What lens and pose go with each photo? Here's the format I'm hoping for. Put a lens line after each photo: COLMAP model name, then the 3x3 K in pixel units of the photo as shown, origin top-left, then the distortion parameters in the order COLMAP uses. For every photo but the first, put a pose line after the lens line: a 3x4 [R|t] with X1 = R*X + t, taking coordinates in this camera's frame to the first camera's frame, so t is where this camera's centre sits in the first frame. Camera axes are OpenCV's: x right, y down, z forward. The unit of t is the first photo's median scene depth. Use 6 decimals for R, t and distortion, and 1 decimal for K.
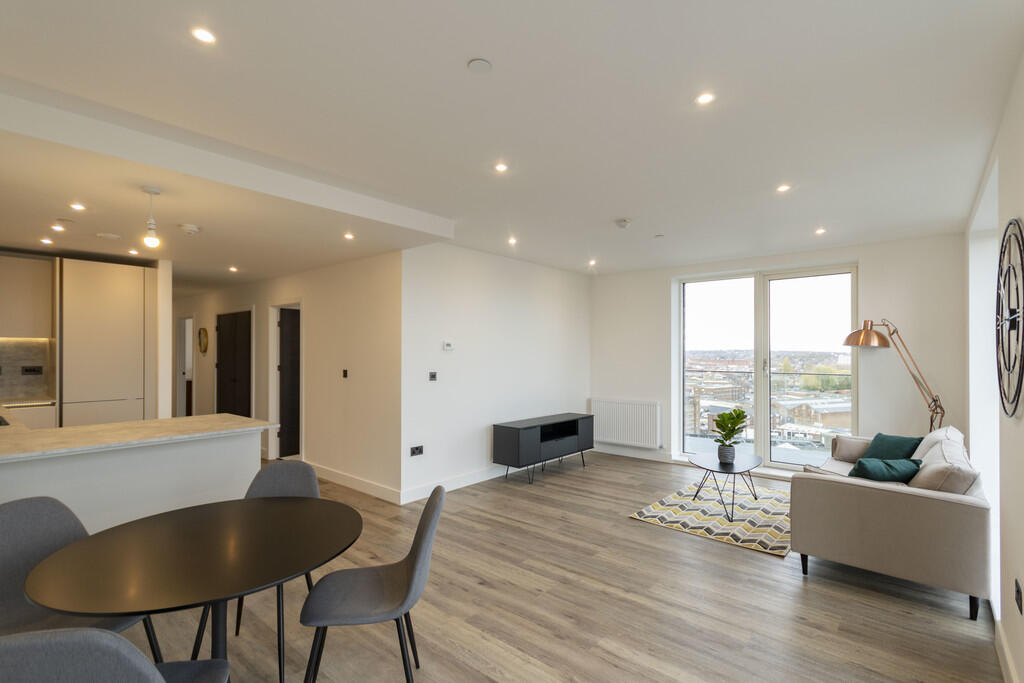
lens RADIAL K [[470.7, 0, 514.4], [0, 470.7, 350.2], [0, 0, 1]] dist [0.023818, 0.000387]
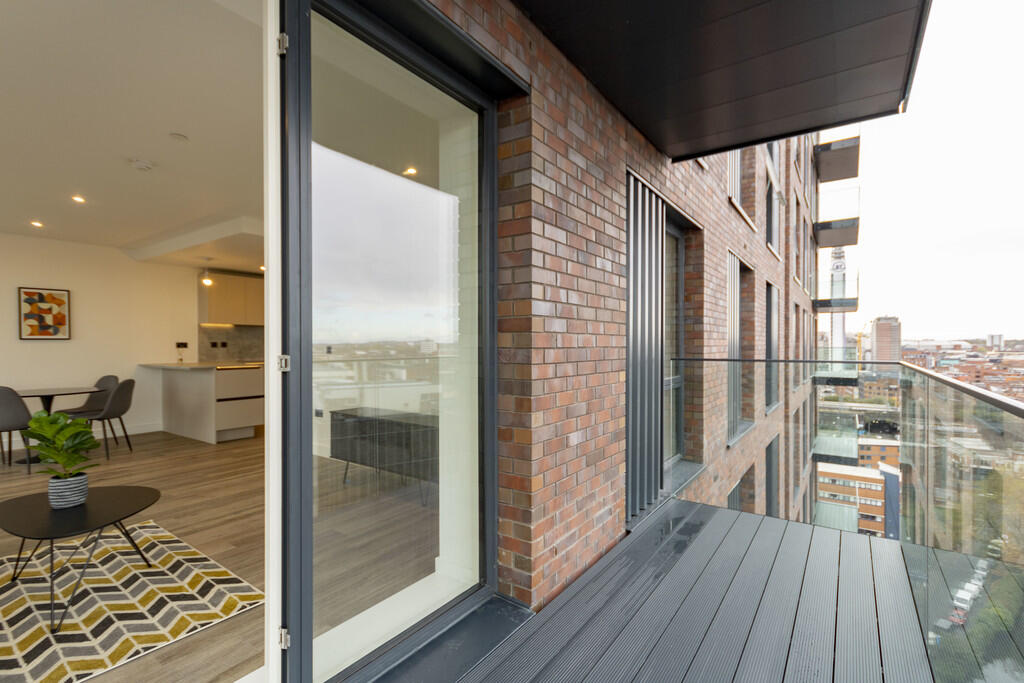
lens RADIAL K [[470.7, 0, 512.8], [0, 470.7, 343.2], [0, 0, 1]] dist [0.023818, 0.000387]
pose [[0.087907, 0.002206, -0.996126, 1.045445], [0.007893, 0.999965, 0.002911, 0.038884], [0.996097, -0.008119, 0.087887, 1.433889]]
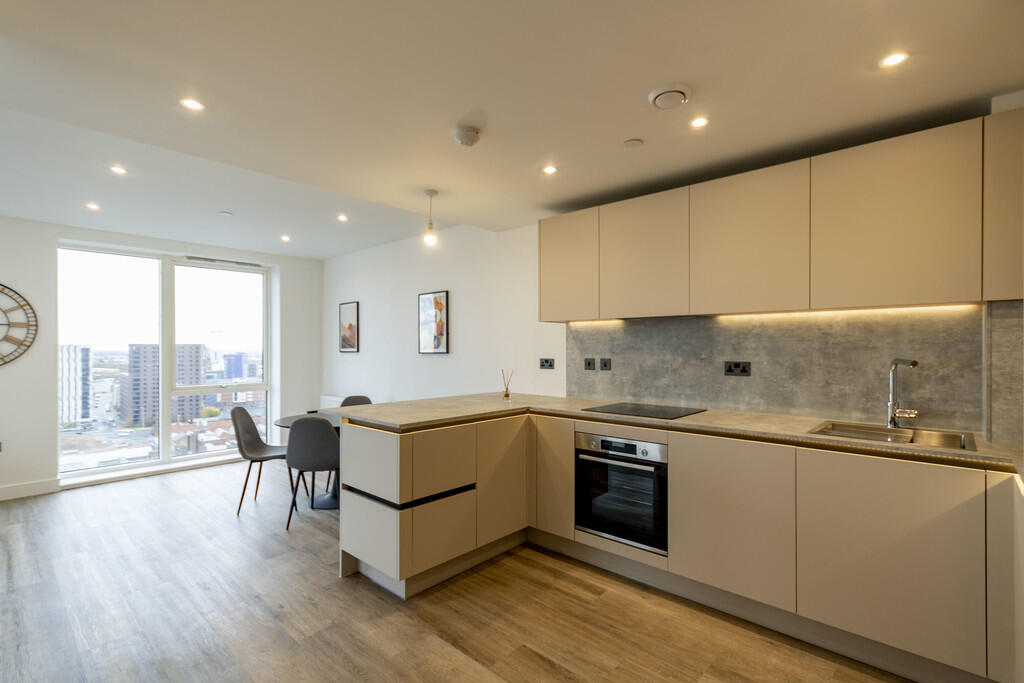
lens RADIAL K [[470.7, 0, 516.1], [0, 470.7, 344.5], [0, 0, 1]] dist [0.023818, 0.000387]
pose [[-0.999812, 0.004758, 0.018807, -0.118386], [0.004520, 0.999909, -0.012696, 0.023136], [-0.018866, -0.012608, -0.999743, 1.373133]]
